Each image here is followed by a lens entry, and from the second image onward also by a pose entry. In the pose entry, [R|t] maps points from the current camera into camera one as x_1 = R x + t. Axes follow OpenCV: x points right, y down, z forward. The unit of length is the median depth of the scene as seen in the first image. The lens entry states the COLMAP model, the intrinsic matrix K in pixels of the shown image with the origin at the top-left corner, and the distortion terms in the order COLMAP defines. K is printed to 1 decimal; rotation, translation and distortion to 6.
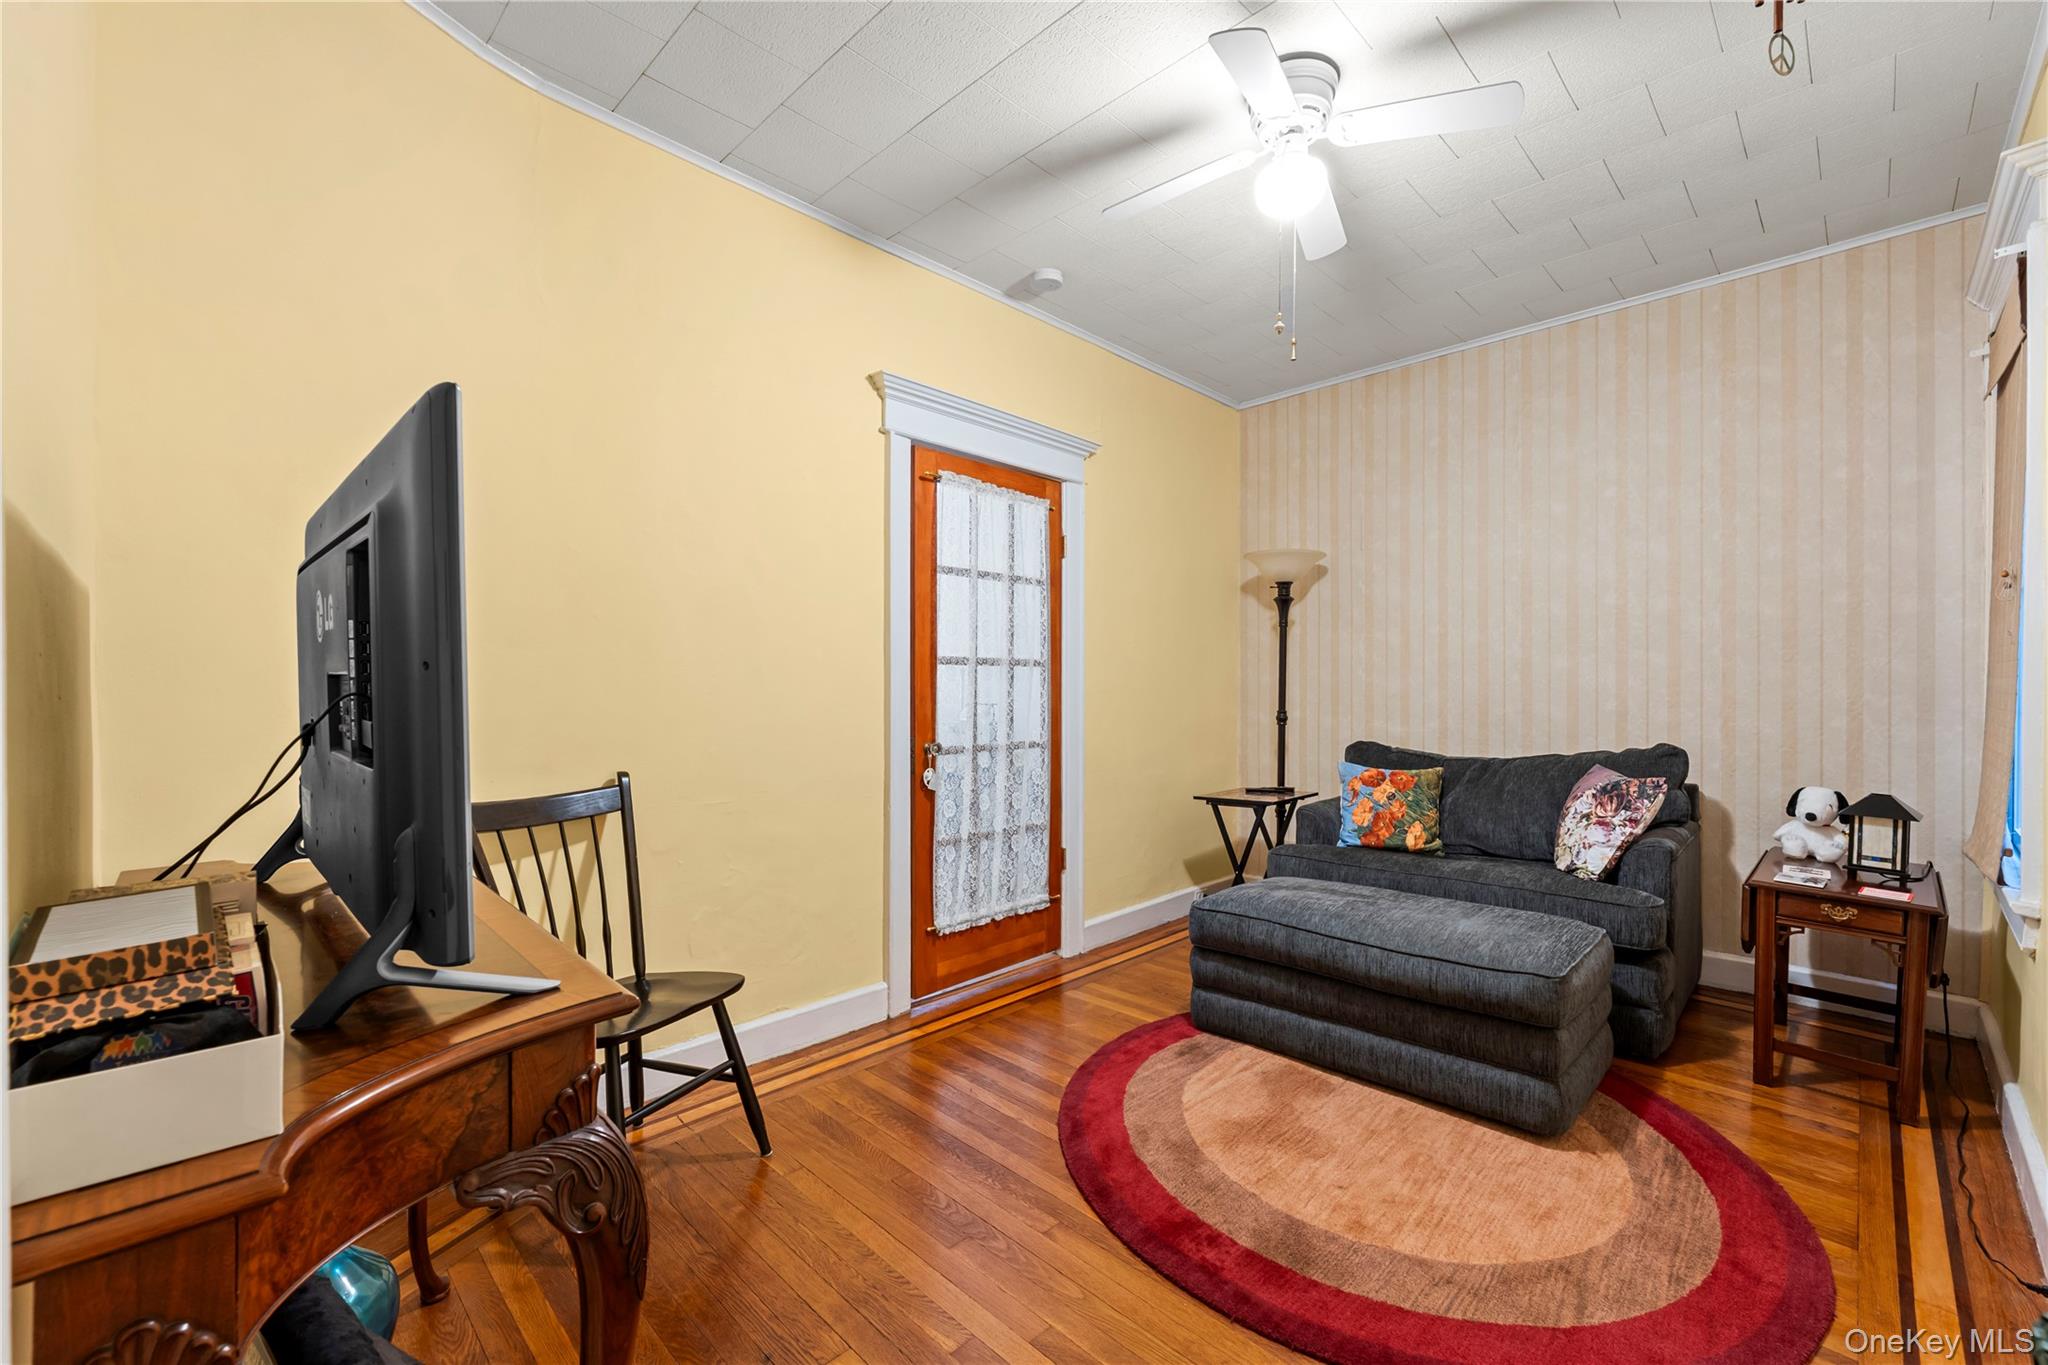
lens RADIAL K [[826.3, 0, 1024.6], [0, 826.3, 690.1], [0, 0, 1]] dist [0.001661, -0.000718]
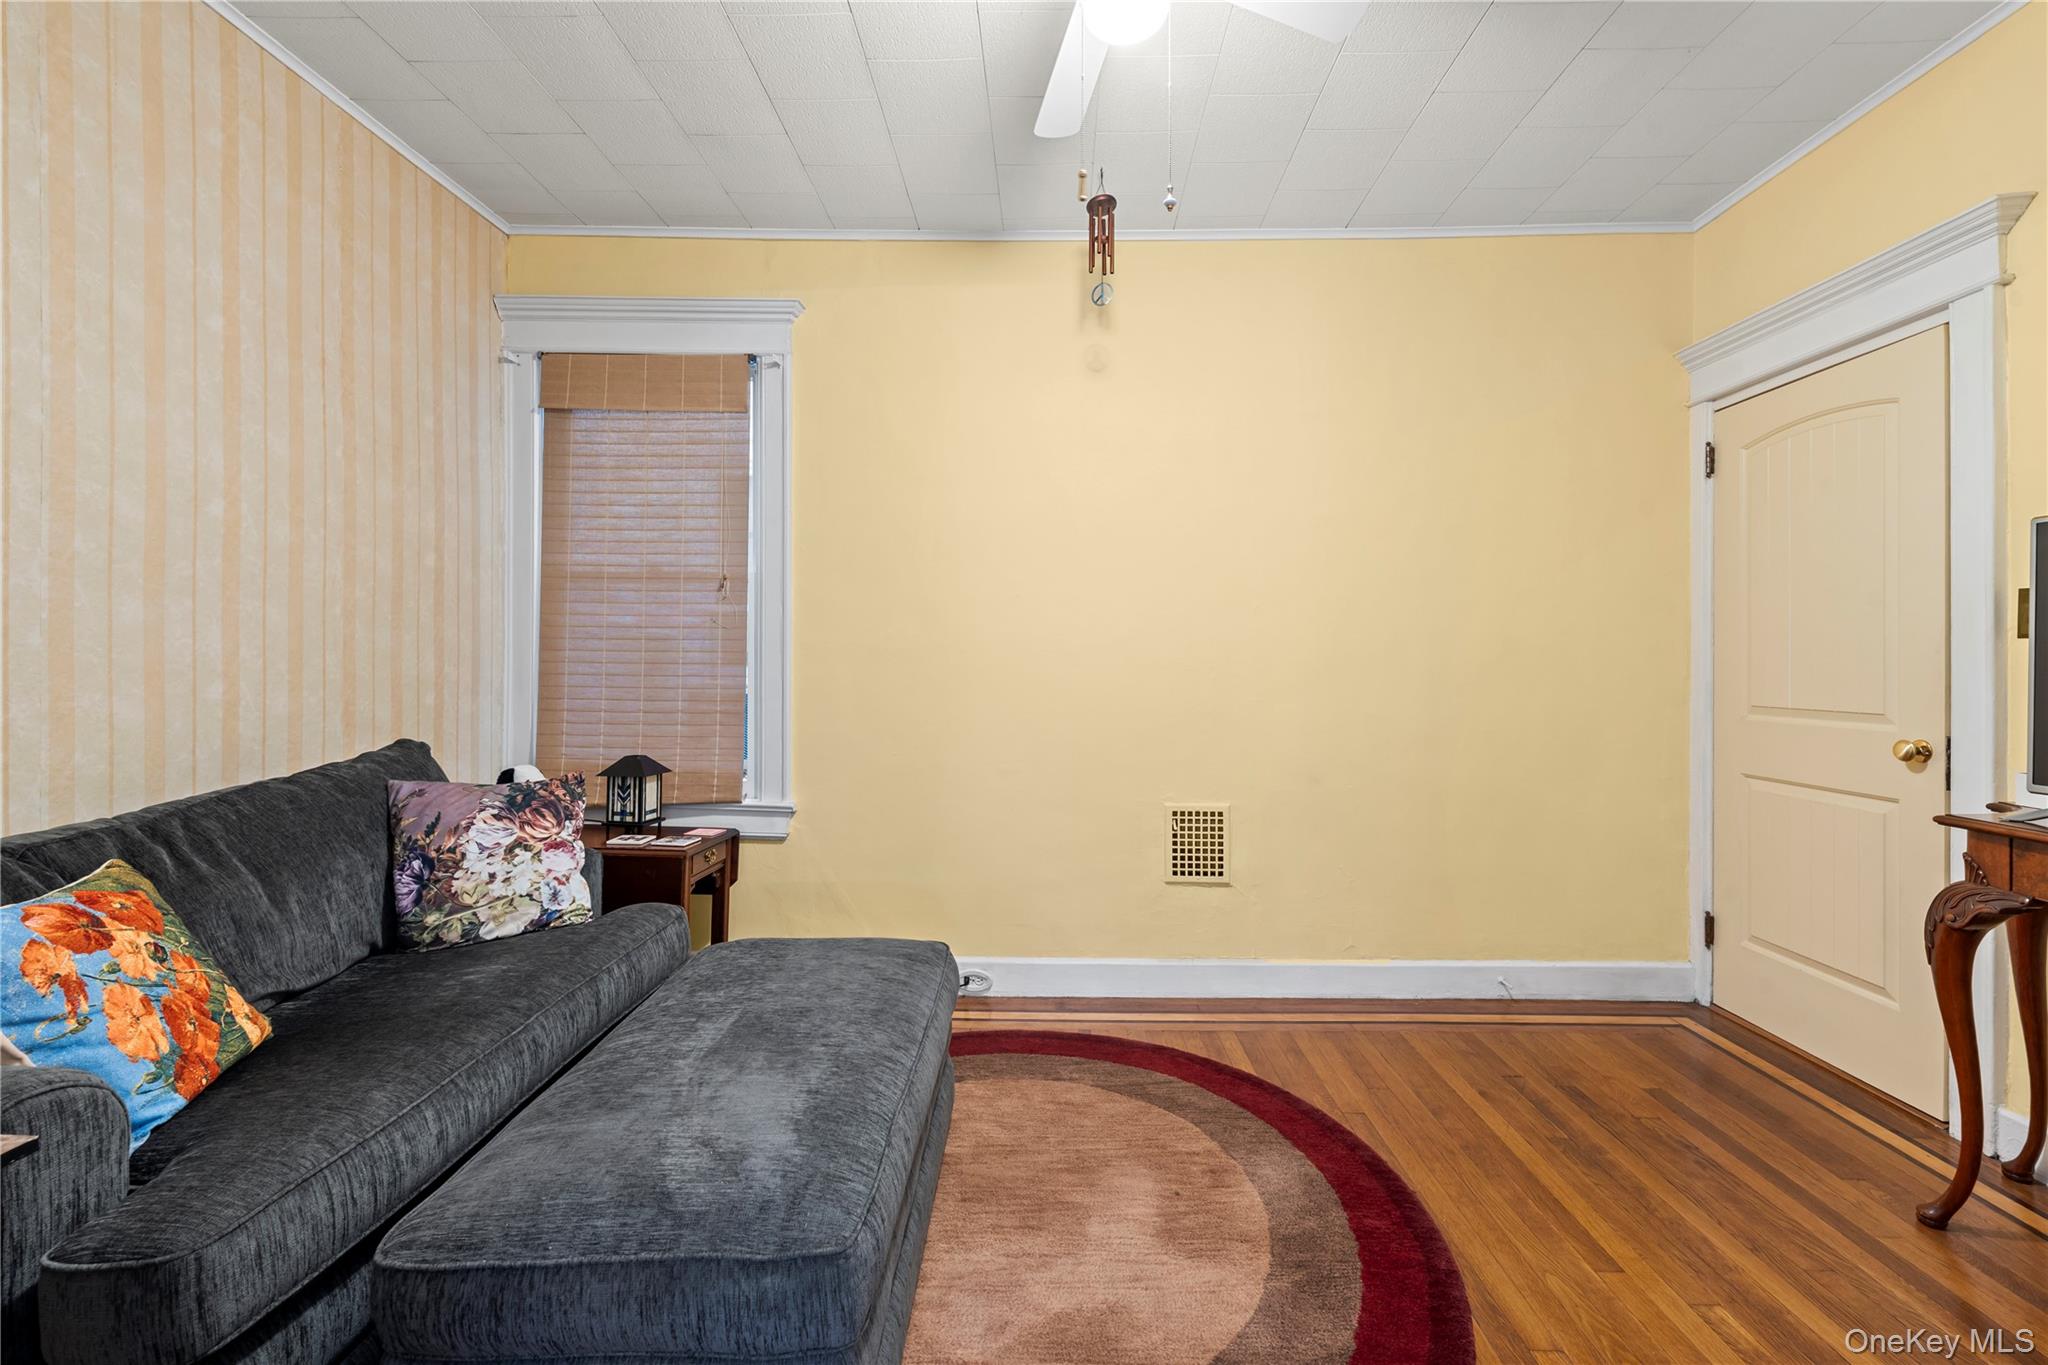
lens RADIAL K [[826.3, 0, 1026.6], [0, 826.3, 664.0], [0, 0, 1]] dist [0.001661, -0.000718]
pose [[-0.682335, -0.005539, 0.731019, -0.101599], [0.003474, 0.999935, 0.010819, -0.005233], [-0.731031, 0.009922, -0.682272, 0.981465]]
